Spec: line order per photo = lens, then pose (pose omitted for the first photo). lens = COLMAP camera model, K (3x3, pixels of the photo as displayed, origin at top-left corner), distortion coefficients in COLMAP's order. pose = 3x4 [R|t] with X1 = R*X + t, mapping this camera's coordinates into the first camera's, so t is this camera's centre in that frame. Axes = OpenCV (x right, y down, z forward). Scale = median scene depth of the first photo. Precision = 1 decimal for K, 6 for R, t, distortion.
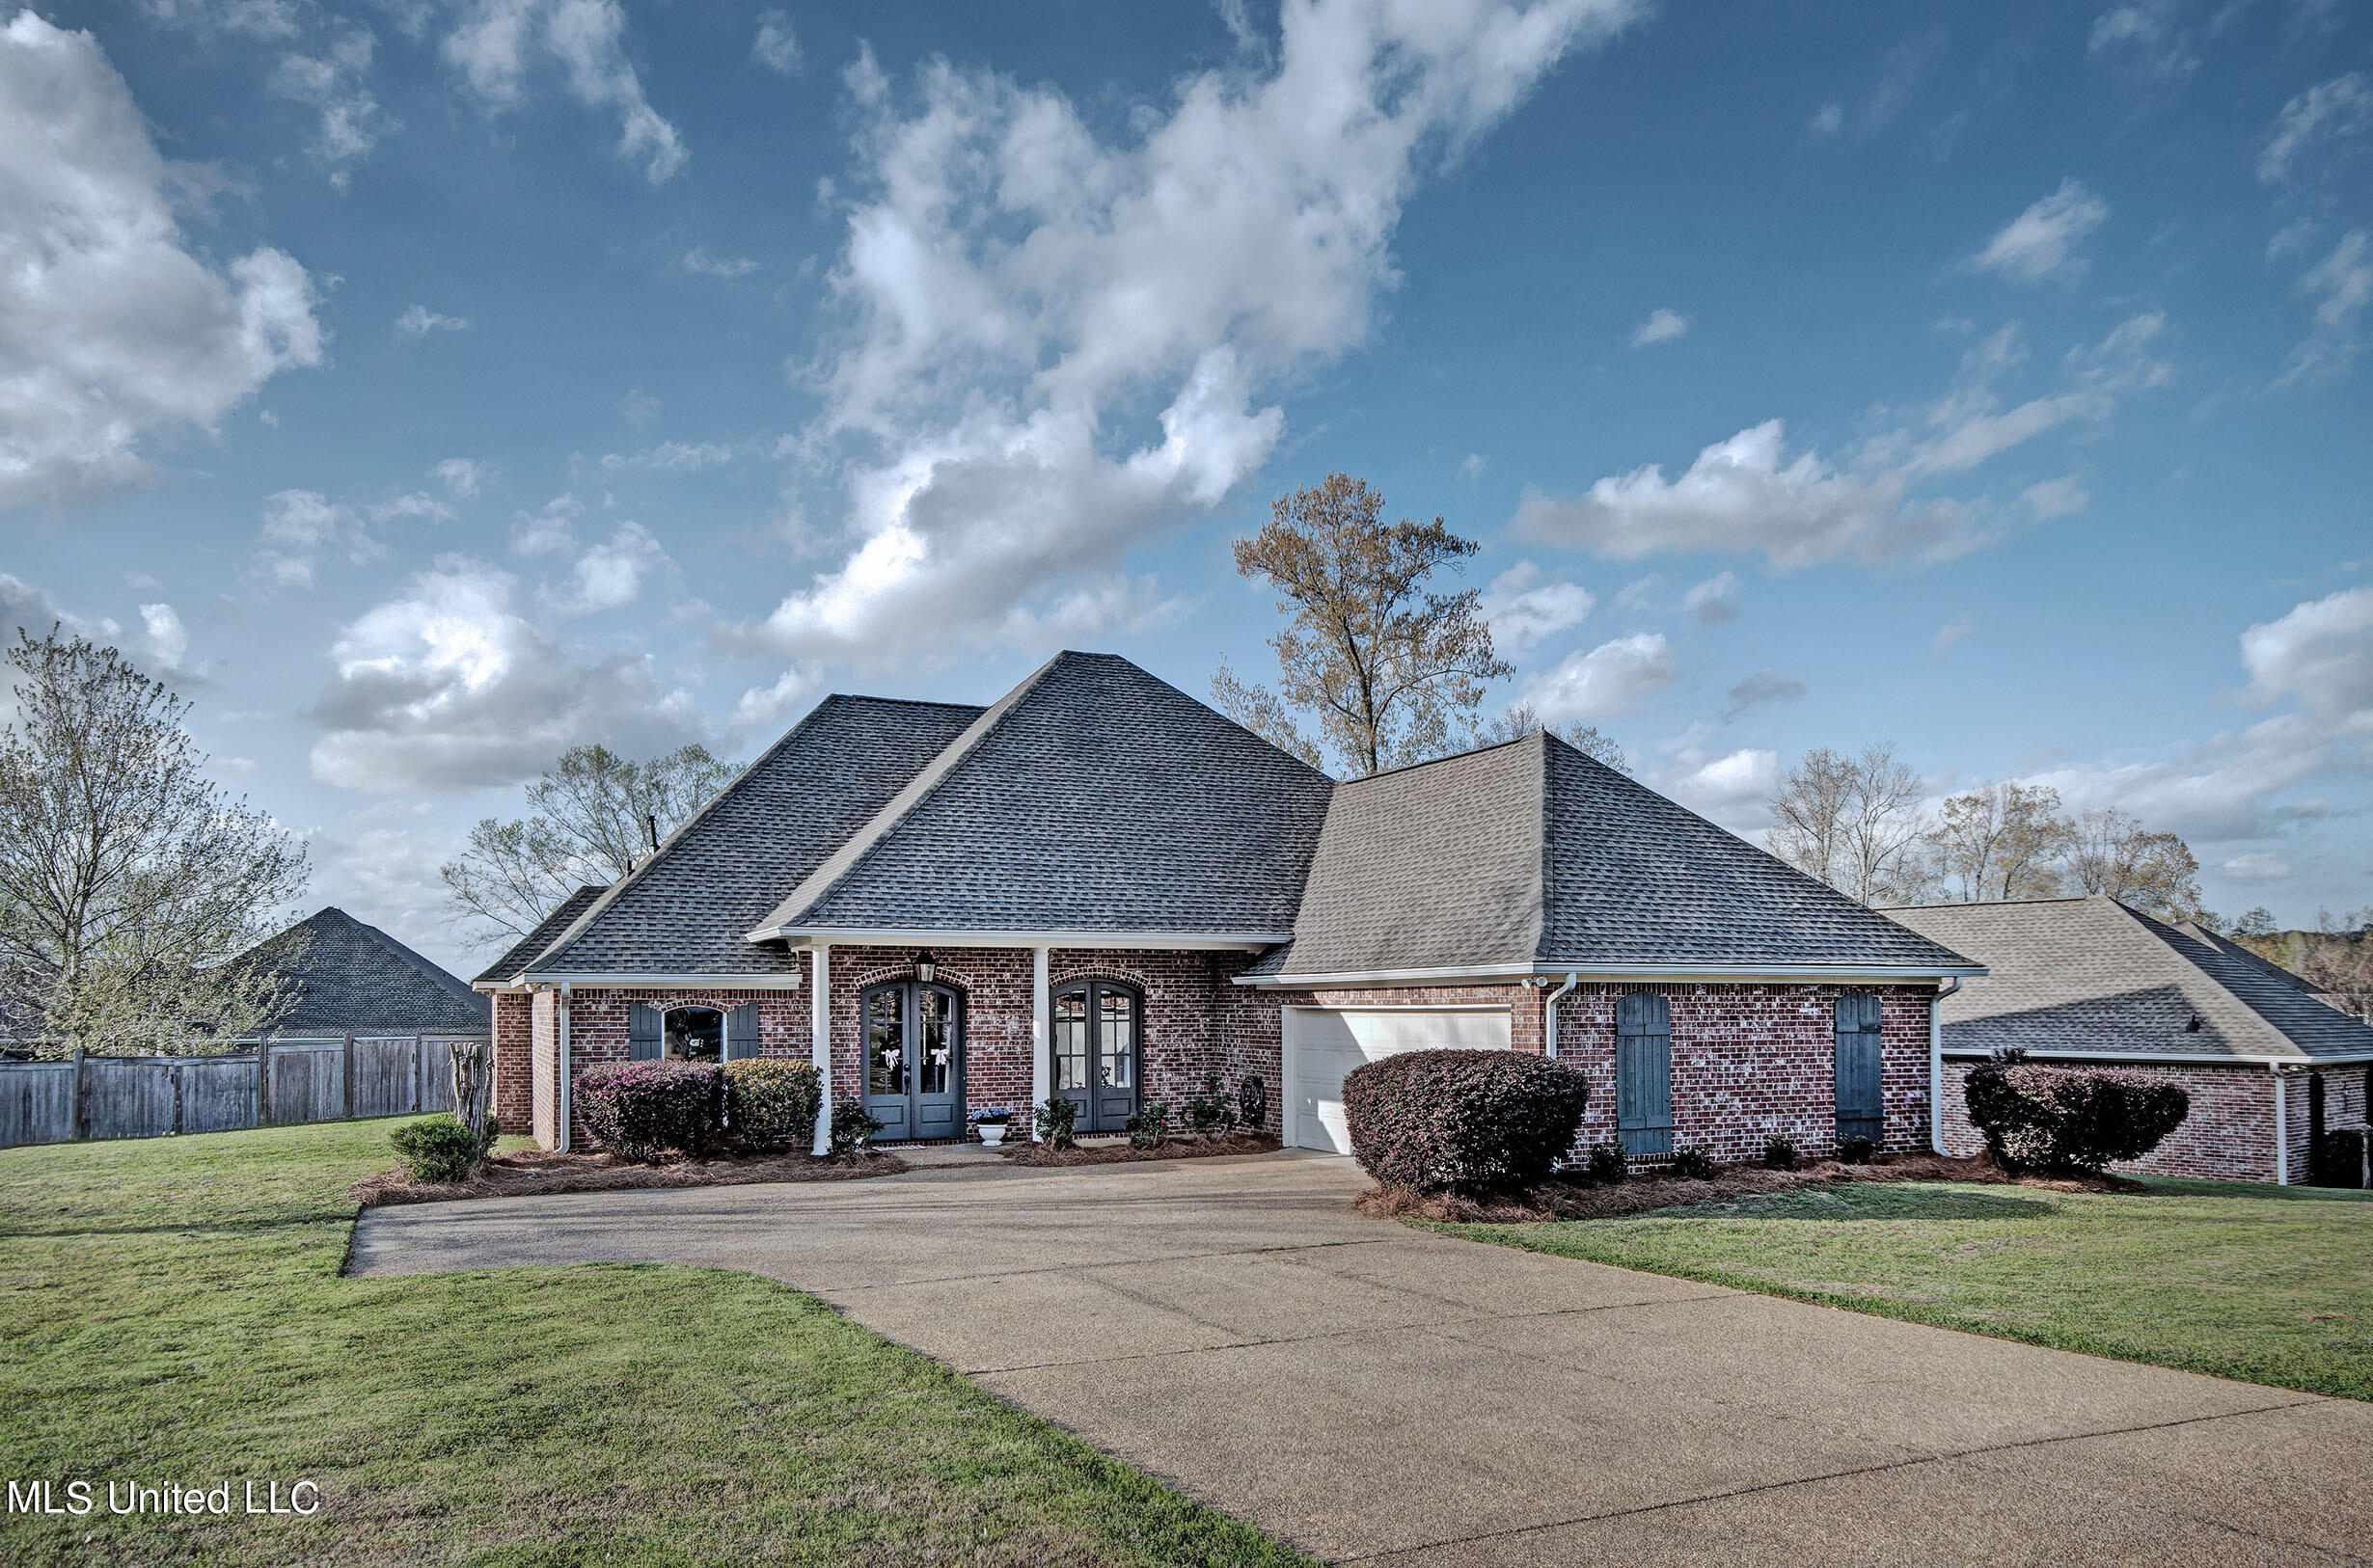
lens RADIAL K [[1504.9, 0, 1185.0], [0, 1504.9, 985.4], [0, 0, 1]] dist [0.032792, 0.001581]
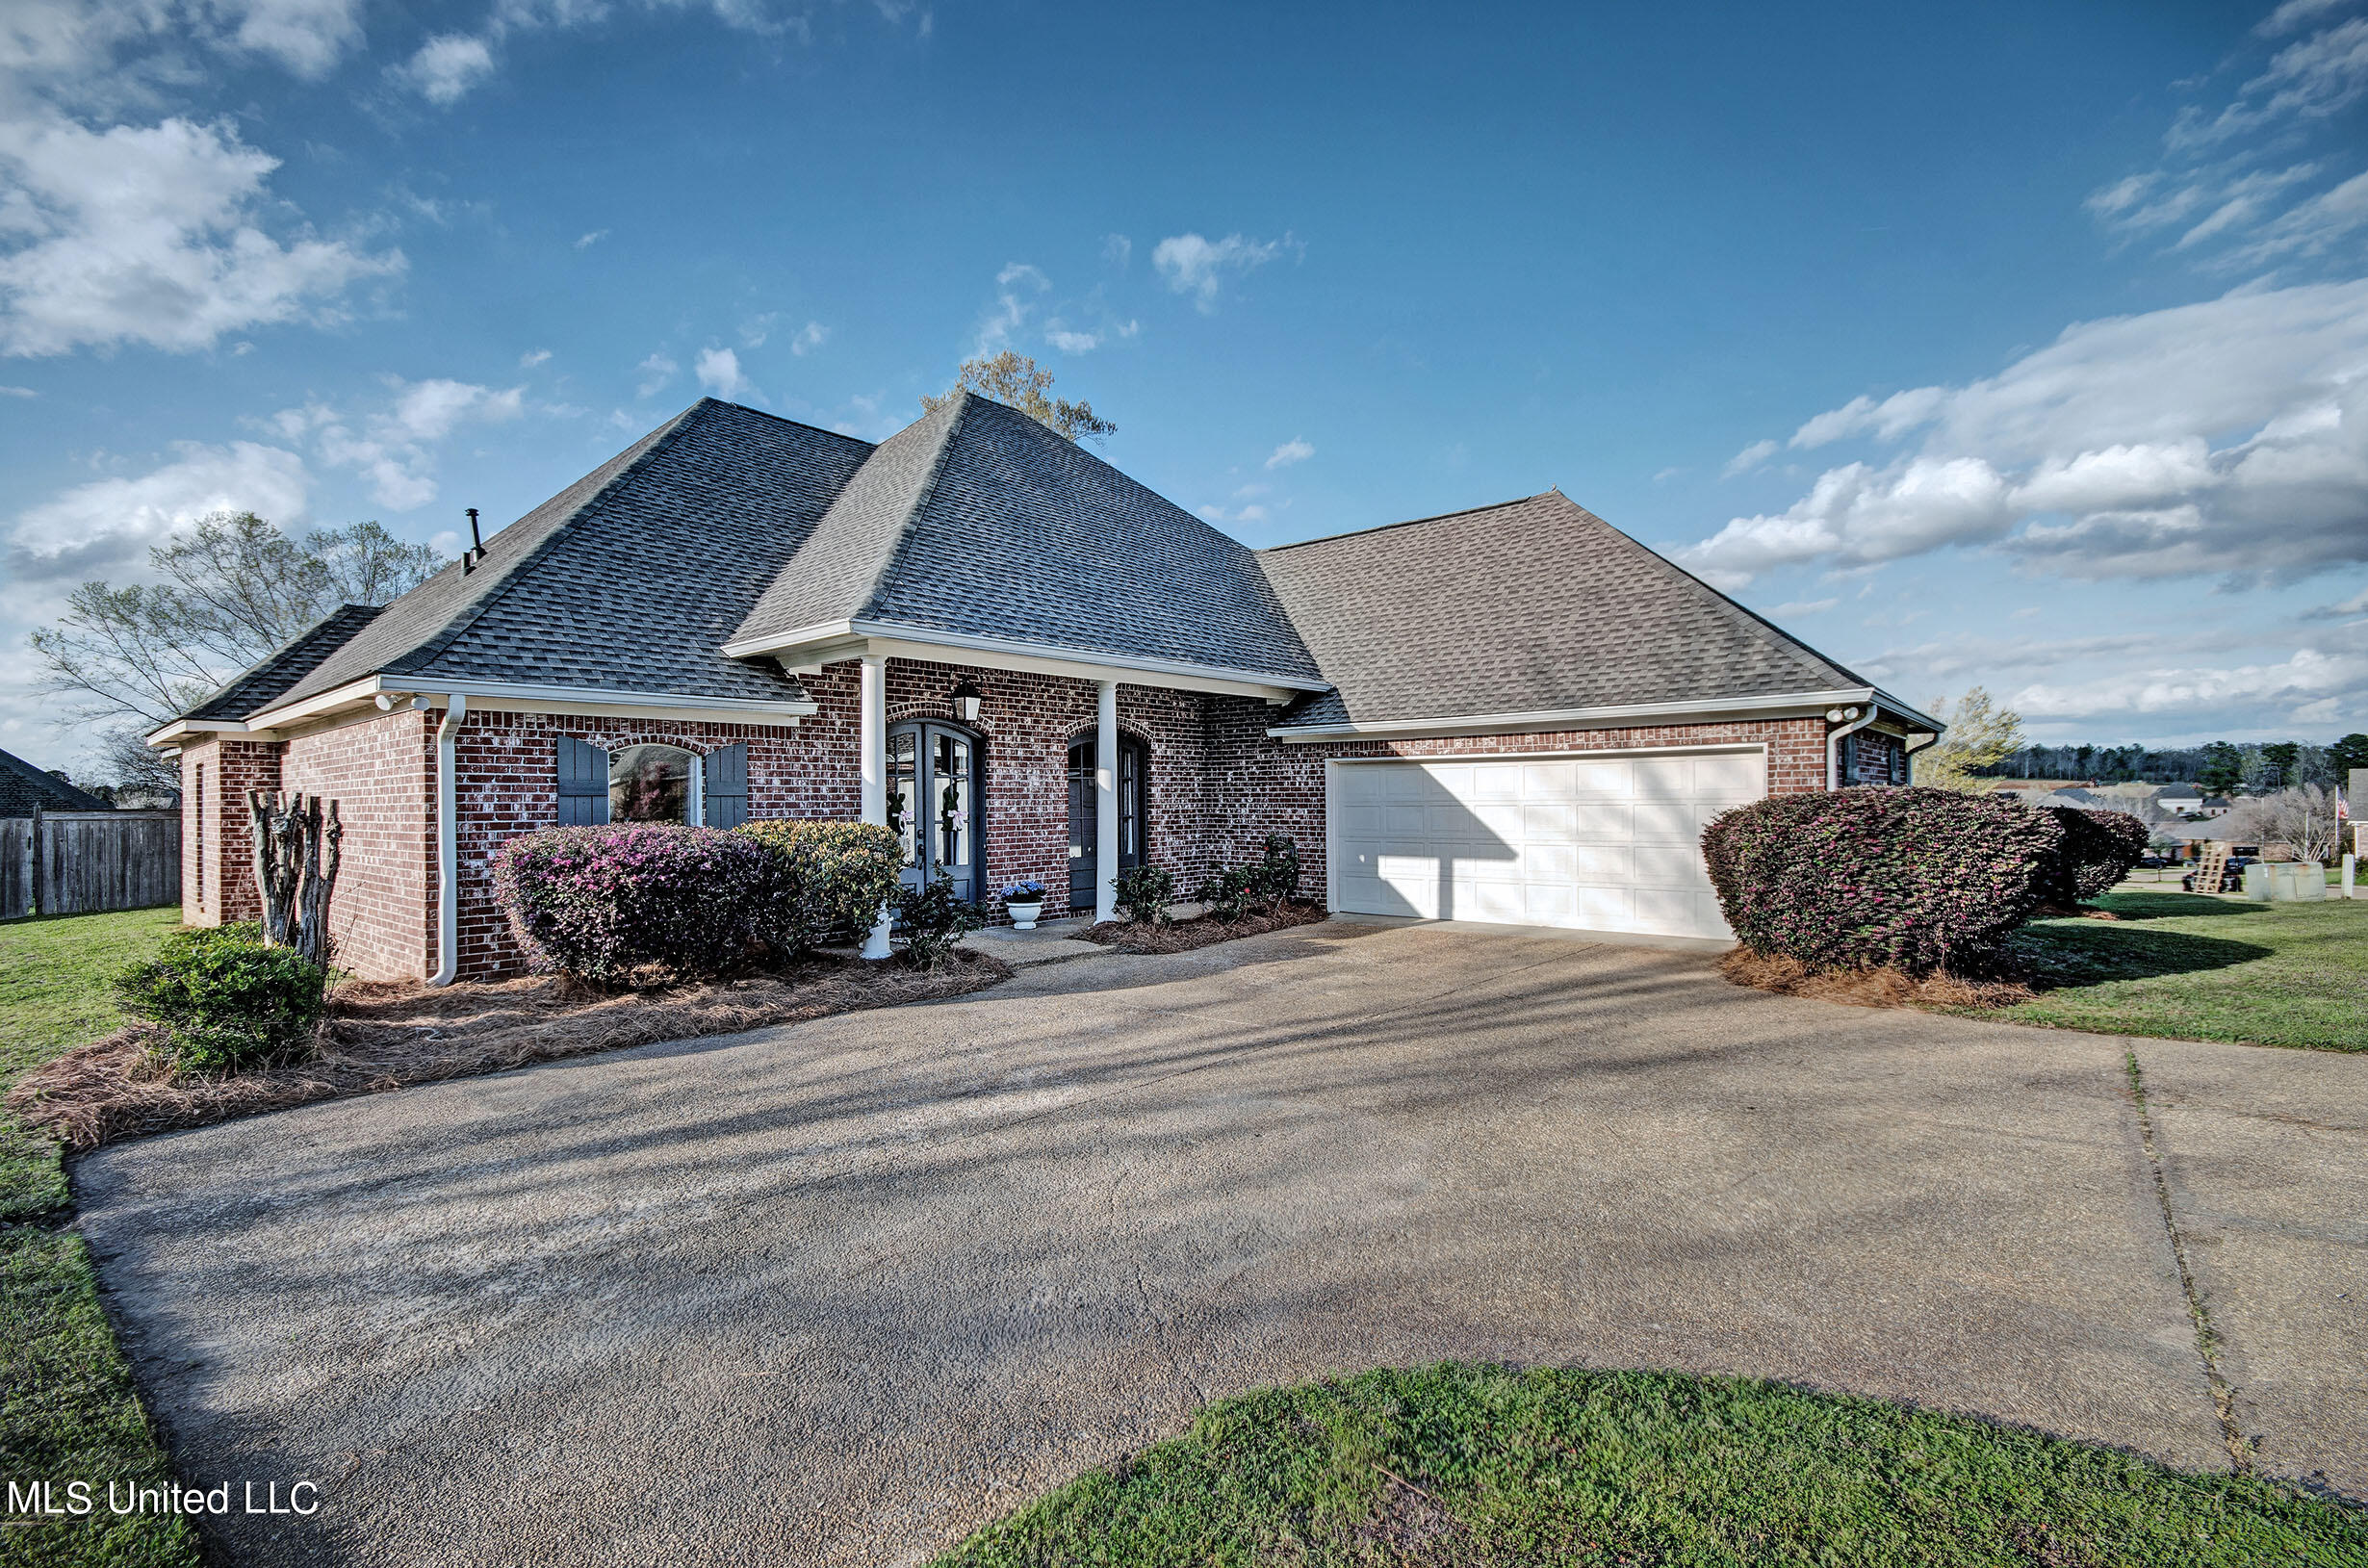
lens RADIAL K [[1029.2, 0, 1156.4], [0, 1029.2, 791.2], [0, 0, 1]] dist [-0.001438, -0.000612]
pose [[0.921708, -0.002359, 0.387878, -0.286454], [0.000783, 0.999991, 0.004220, 0.031256], [-0.387884, -0.003586, 0.921701, 0.477487]]
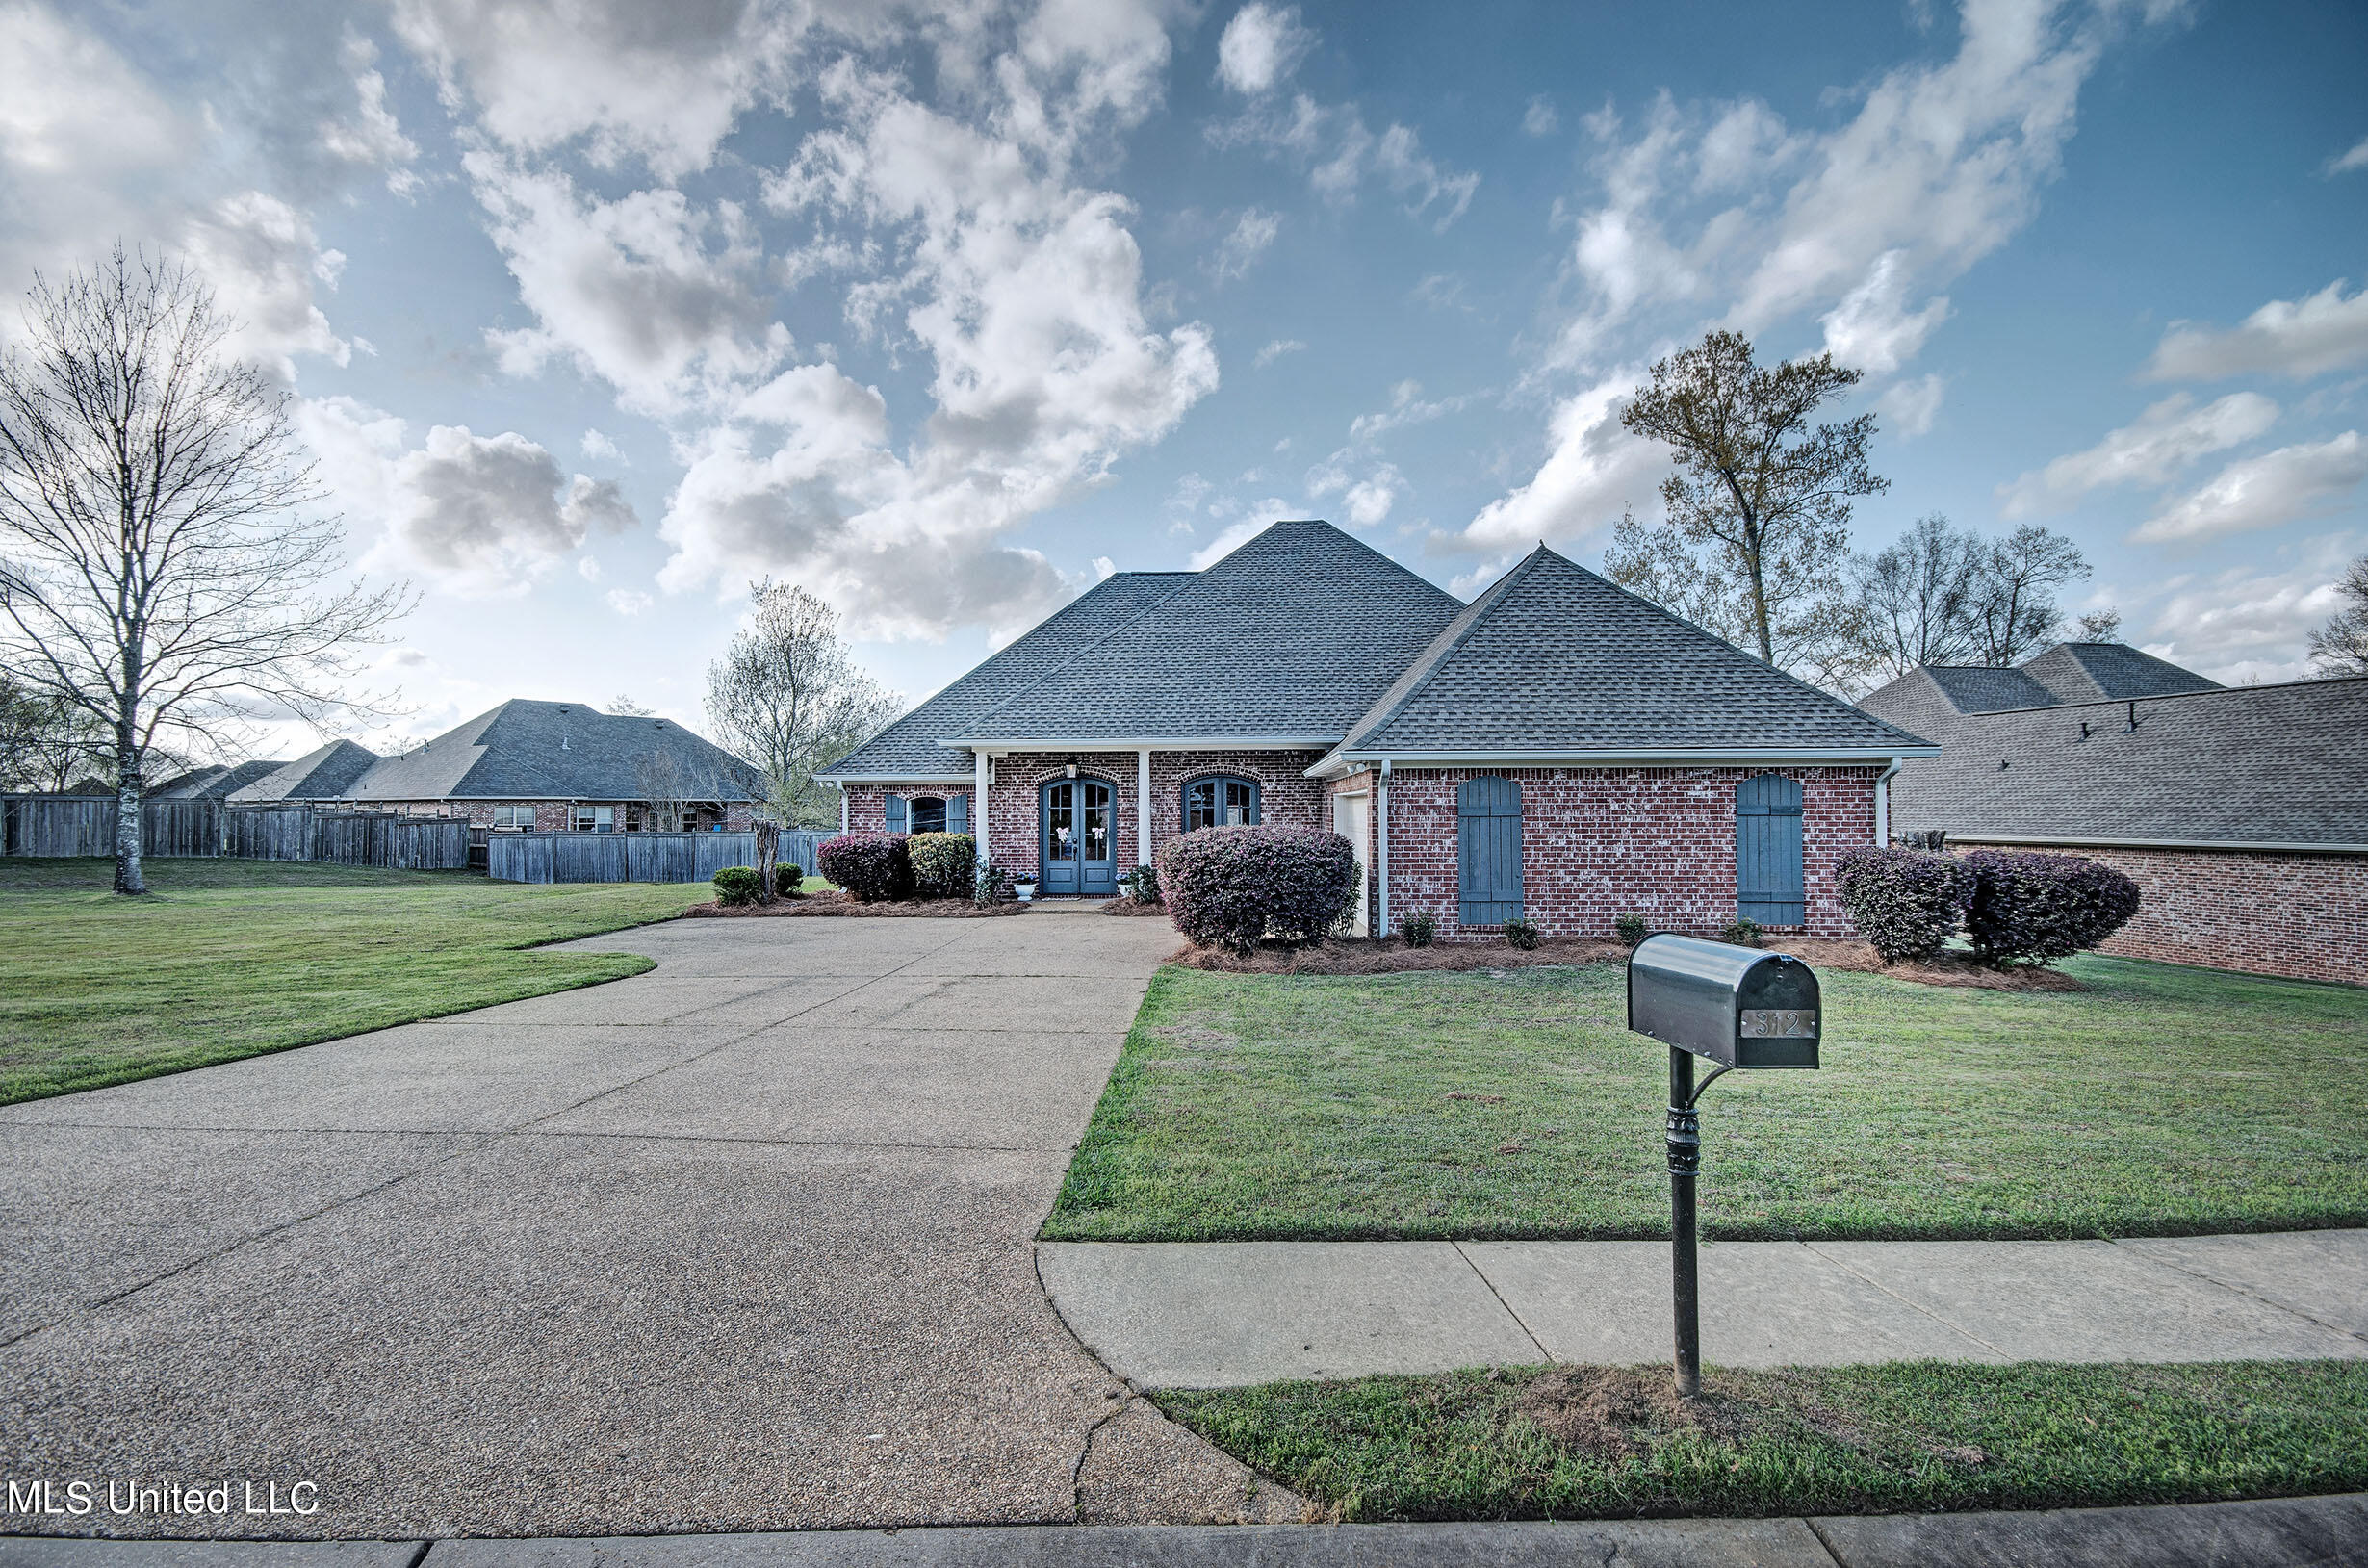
lens RADIAL K [[1112.5, 0, 1184.0], [0, 1112.5, 784.0], [0, 0, 1]] dist [-0.000042, -0.000053]
pose [[0.890644, -0.008891, -0.454615, 0.376682], [0.006051, 0.999952, -0.007701, 0.011757], [0.454662, 0.004108, 0.890655, 0.147329]]
